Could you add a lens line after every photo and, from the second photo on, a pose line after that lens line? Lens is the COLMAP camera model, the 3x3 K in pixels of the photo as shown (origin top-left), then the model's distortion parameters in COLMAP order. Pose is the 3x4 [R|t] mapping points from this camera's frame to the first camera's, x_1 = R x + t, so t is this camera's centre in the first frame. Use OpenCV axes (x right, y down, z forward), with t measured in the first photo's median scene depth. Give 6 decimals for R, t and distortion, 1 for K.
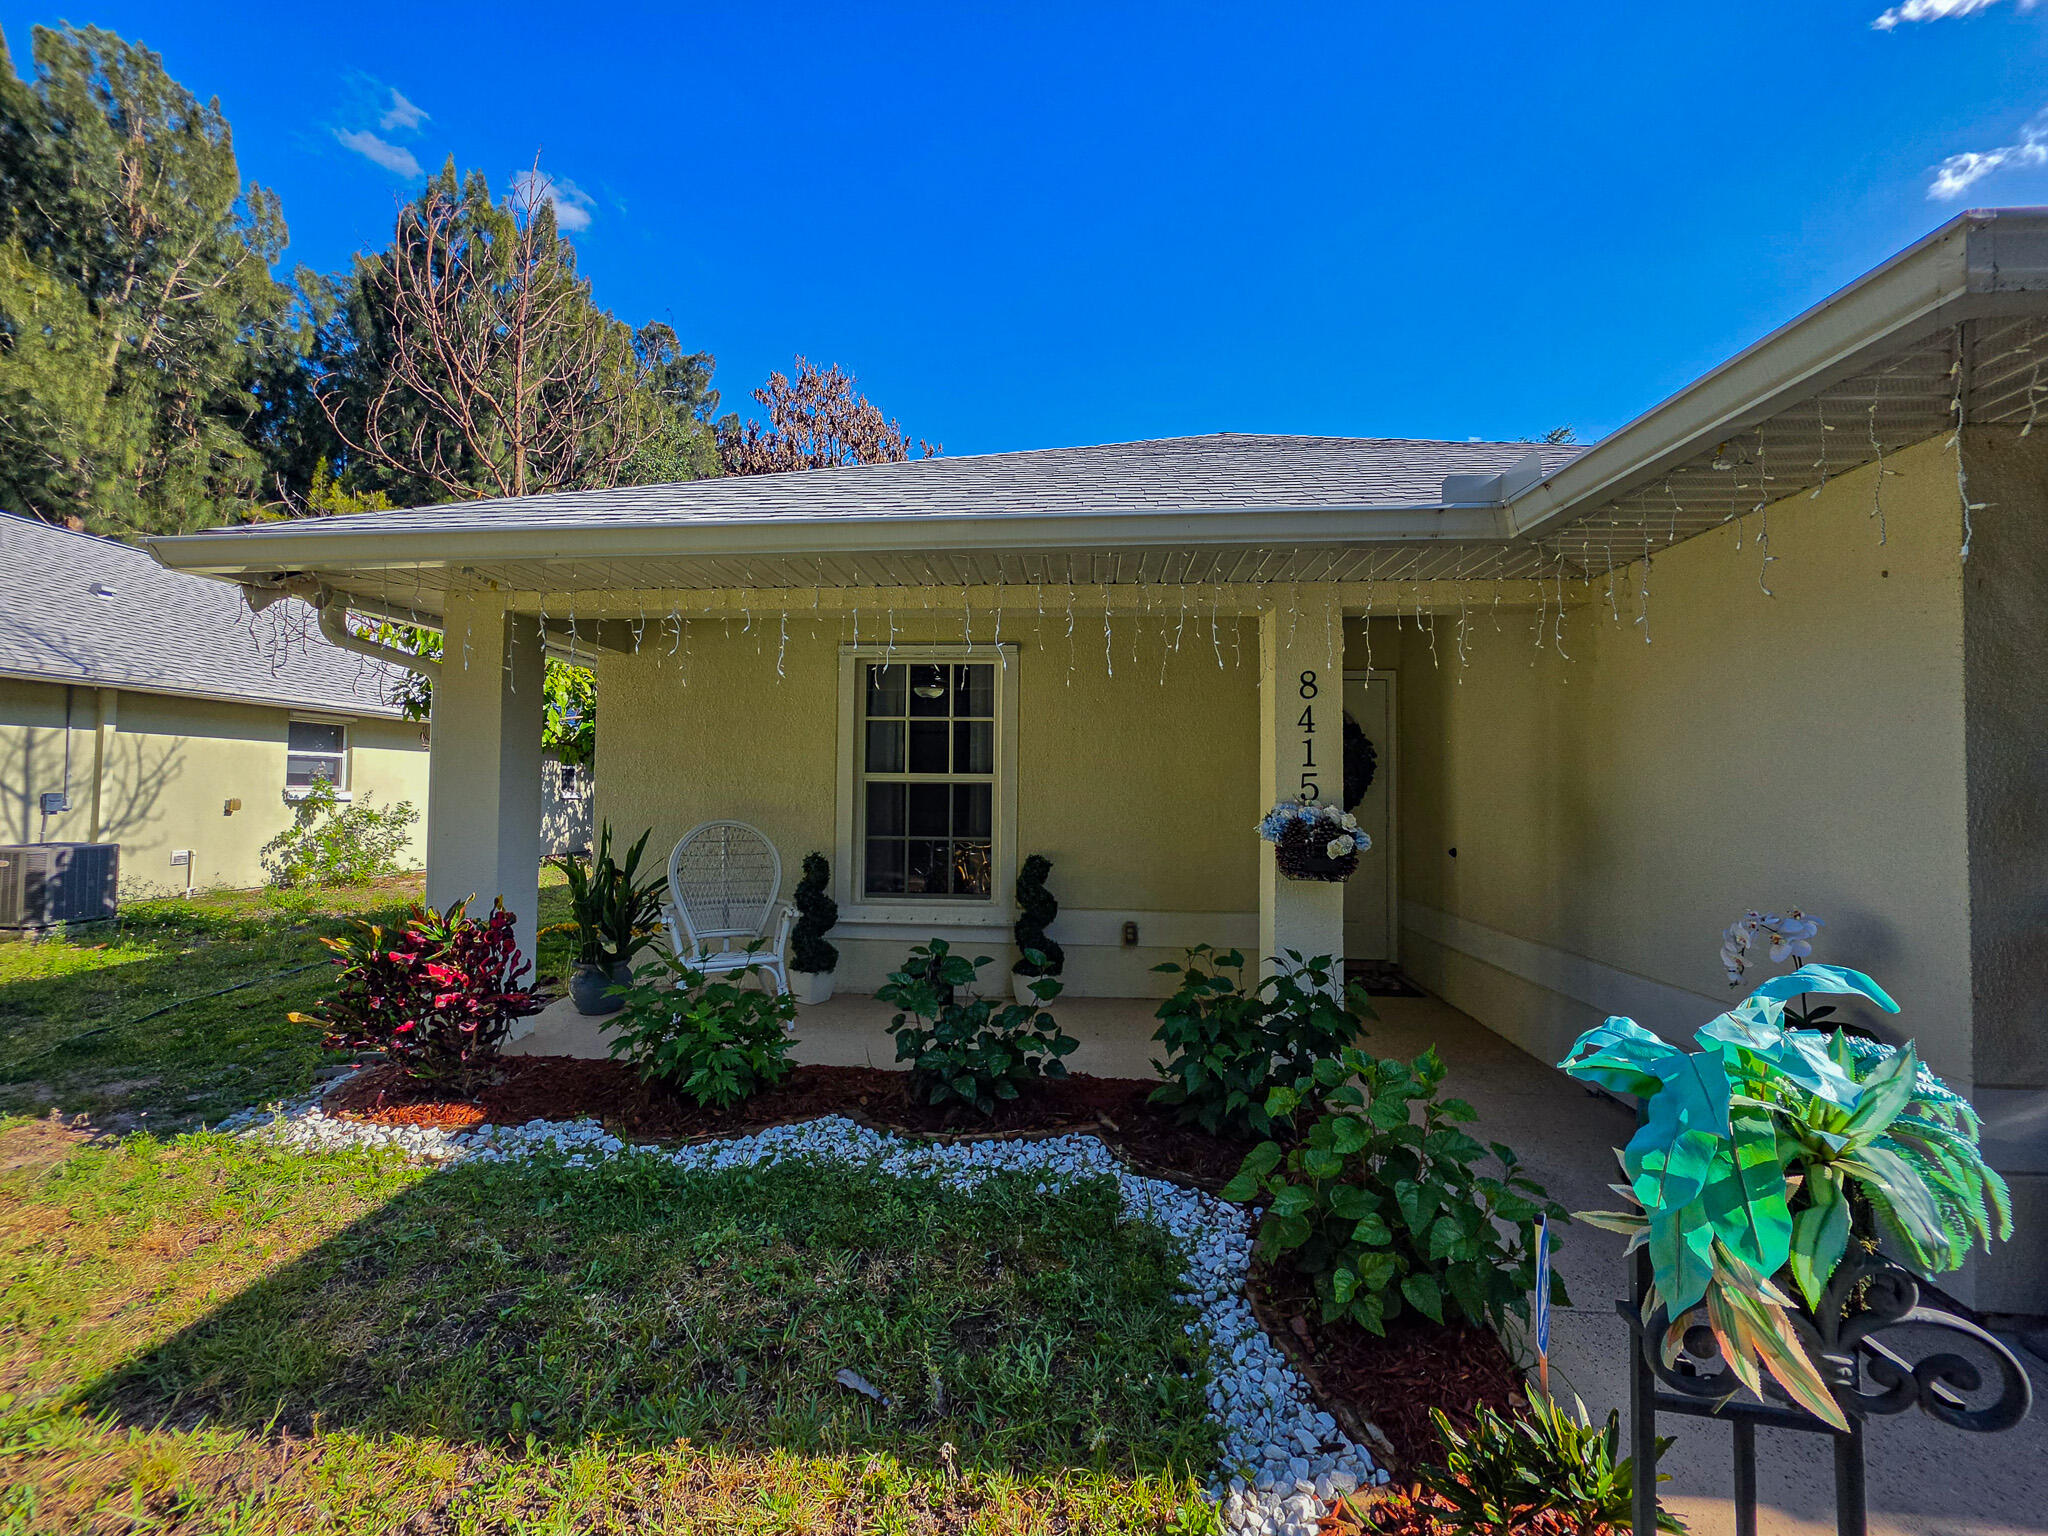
lens RADIAL K [[826.9, 0, 1021.5], [0, 826.9, 754.1], [0, 0, 1]] dist [-0.000117, -0.000159]
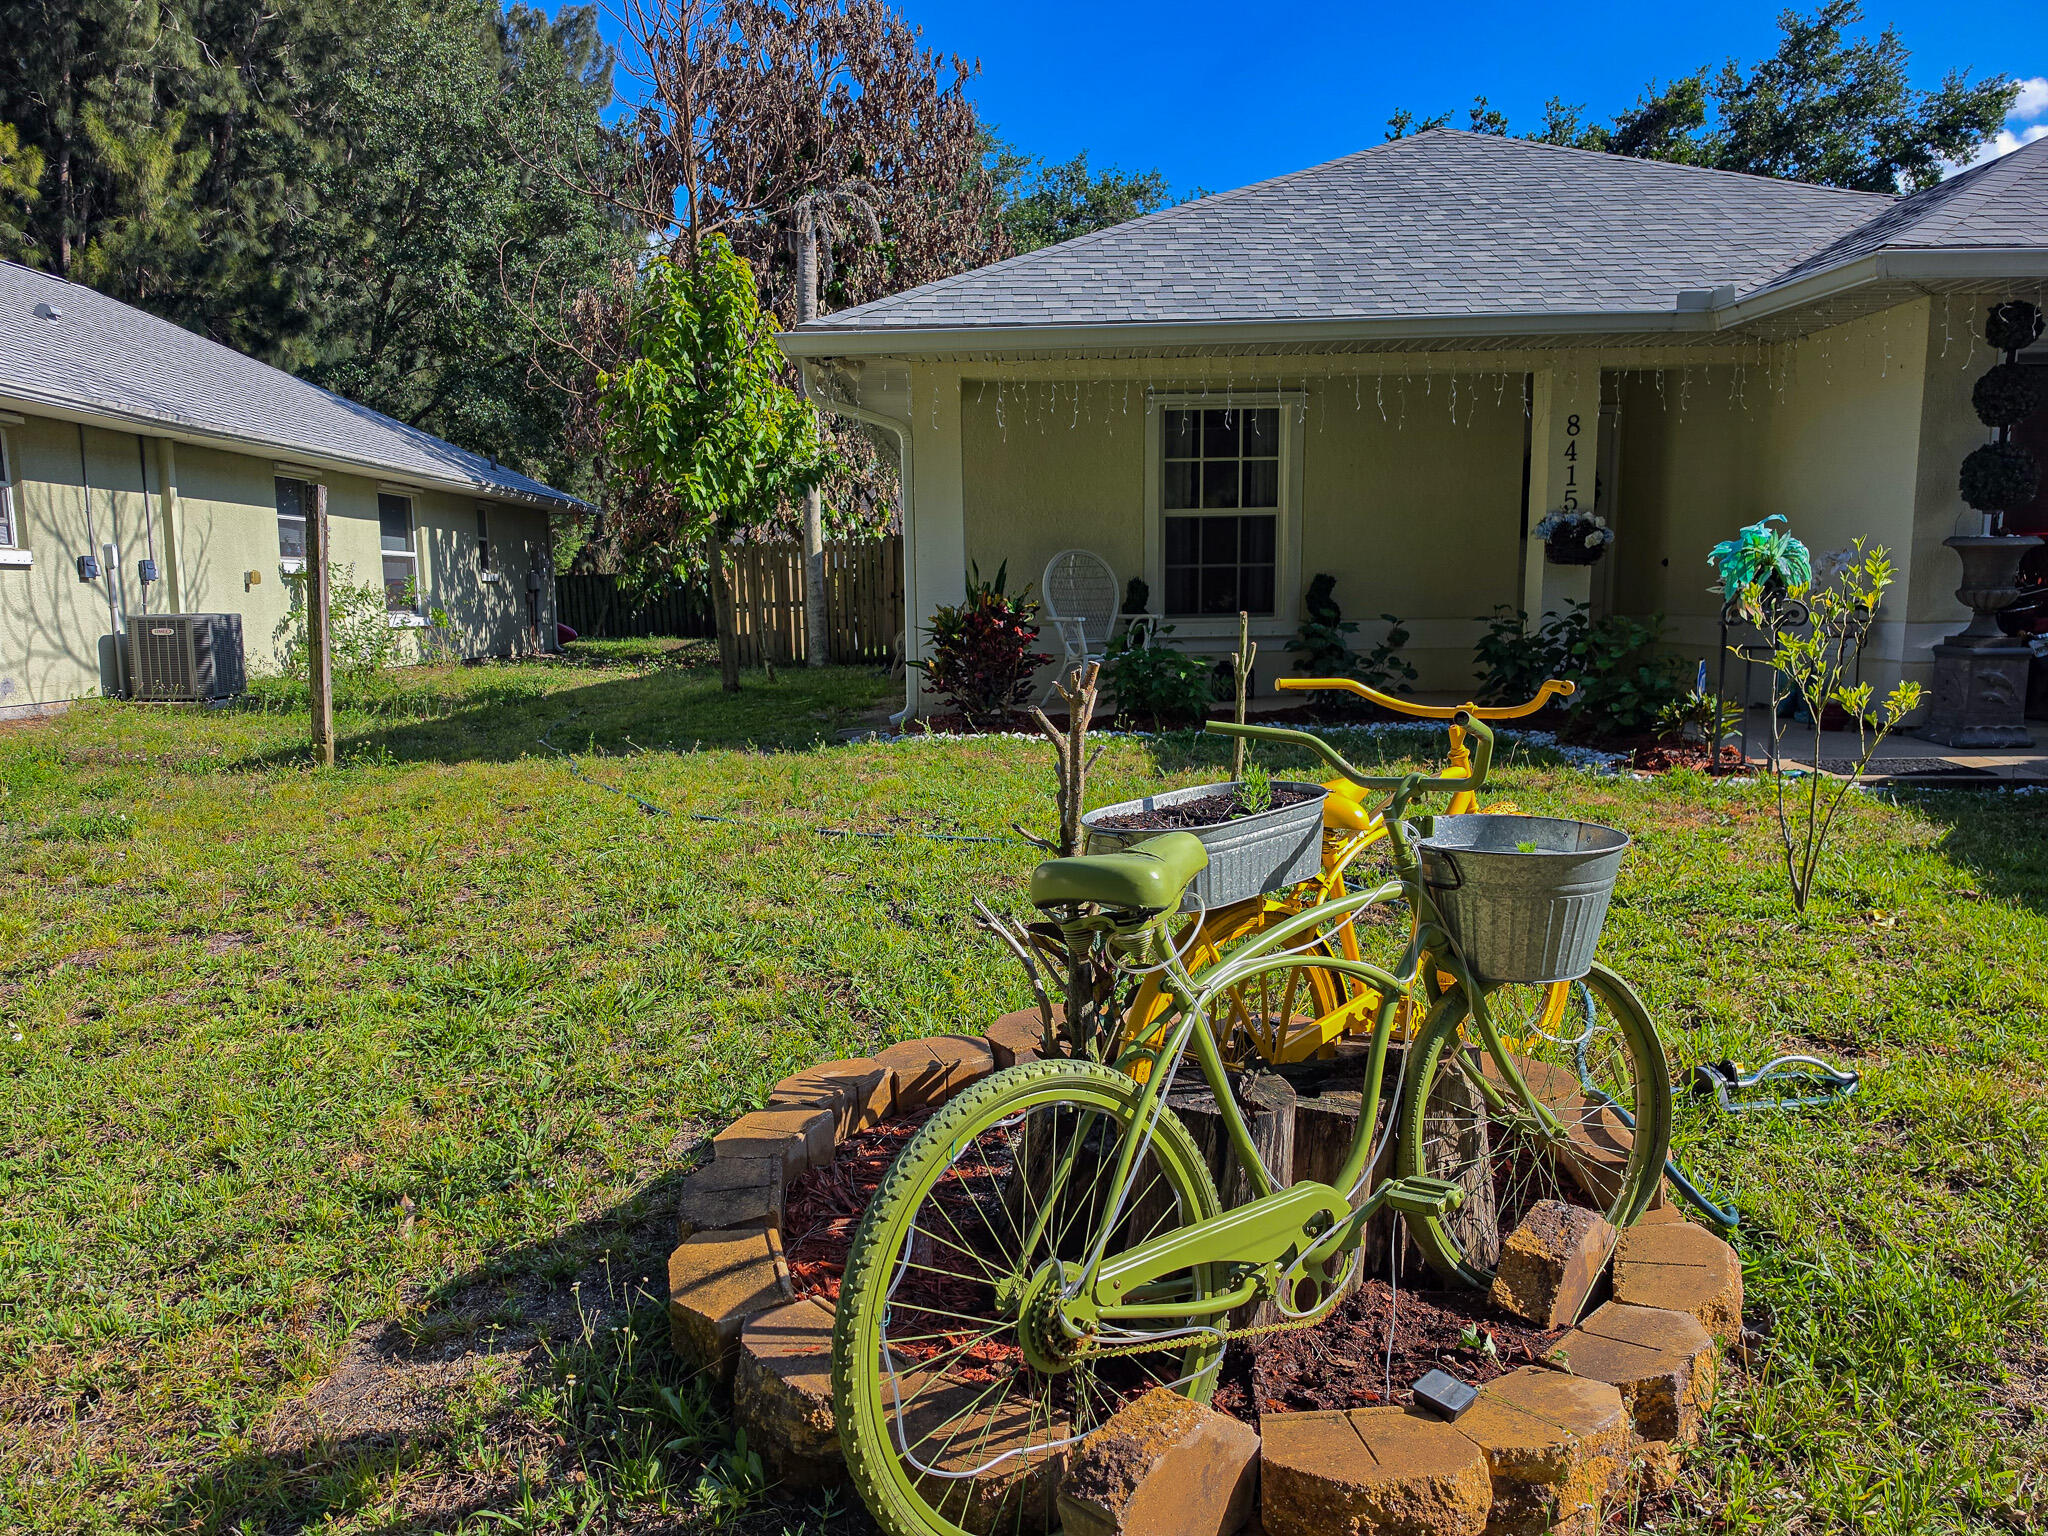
lens RADIAL K [[1407.7, 0, 1020.8], [0, 1407.7, 762.6], [0, 0, 1]] dist [0.071732, -0.102841]
pose [[0.997492, -0.031012, 0.063624, -0.531247], [0.020255, 0.986380, 0.163231, 0.047070], [-0.067819, -0.161533, 0.984534, -0.979817]]
